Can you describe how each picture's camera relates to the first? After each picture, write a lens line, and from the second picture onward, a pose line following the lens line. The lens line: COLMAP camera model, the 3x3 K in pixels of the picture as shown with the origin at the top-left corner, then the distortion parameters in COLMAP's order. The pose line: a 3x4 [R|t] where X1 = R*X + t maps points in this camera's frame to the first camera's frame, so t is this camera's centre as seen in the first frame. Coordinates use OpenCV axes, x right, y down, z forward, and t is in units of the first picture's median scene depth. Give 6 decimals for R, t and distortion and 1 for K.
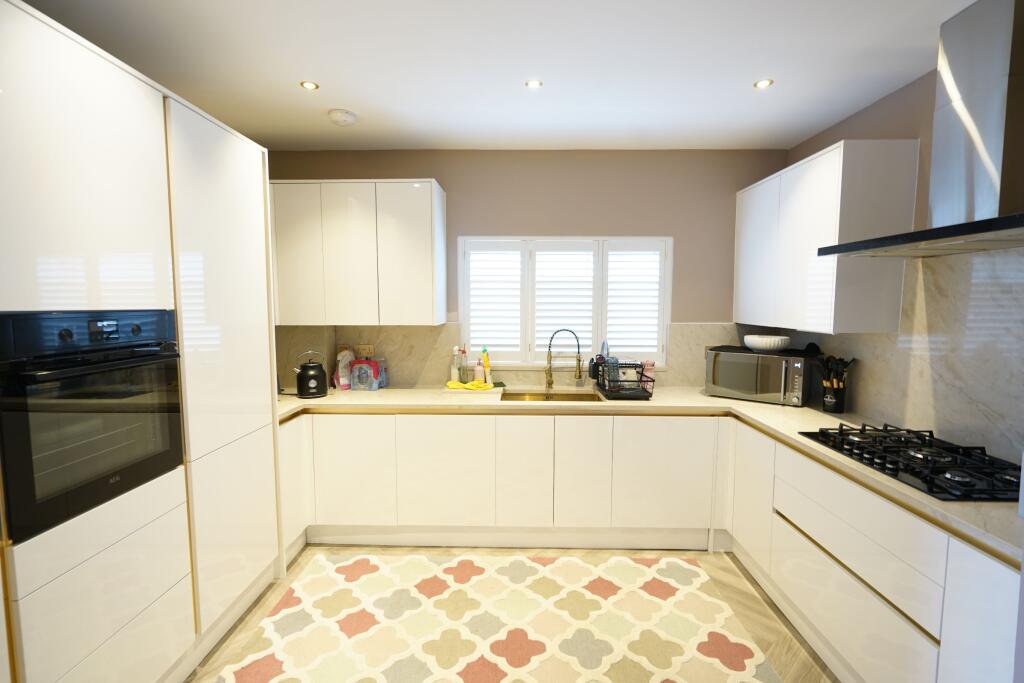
lens RADIAL K [[460.4, 0, 510.7], [0, 460.4, 339.1], [0, 0, 1]] dist [0.000063, 0.000715]
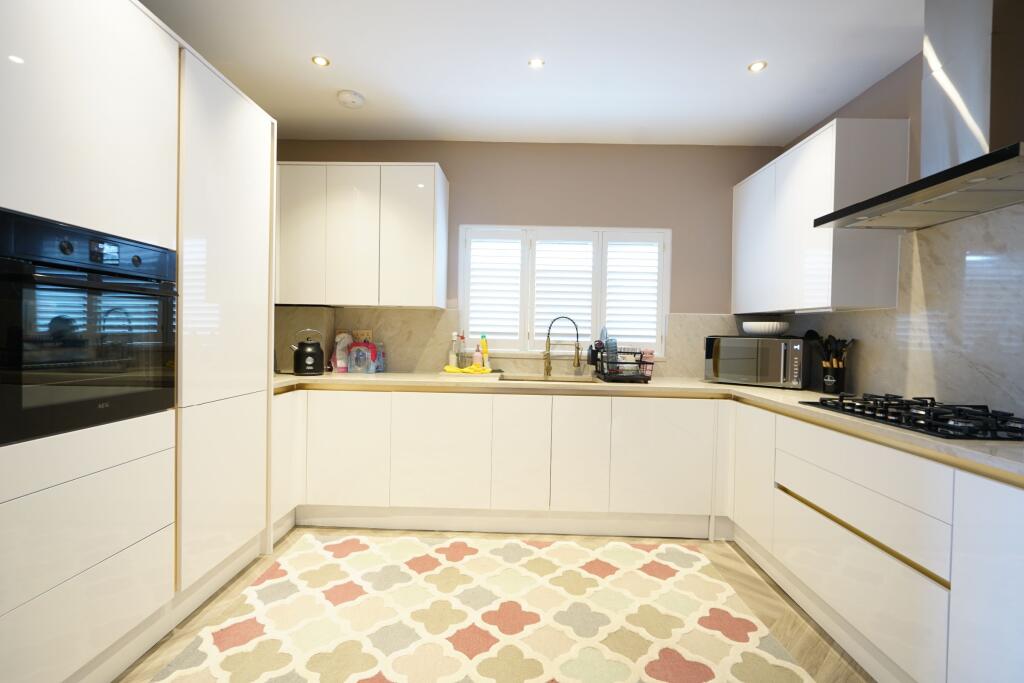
lens RADIAL K [[460.4, 0, 510.7], [0, 460.4, 339.1], [0, 0, 1]] dist [0.000063, 0.000715]
pose [[0.999820, 0.018947, 0.000118, 0.003571], [-0.018896, 0.997529, -0.067666, 0.127306], [-0.001400, 0.067651, 0.997708, 0.004989]]
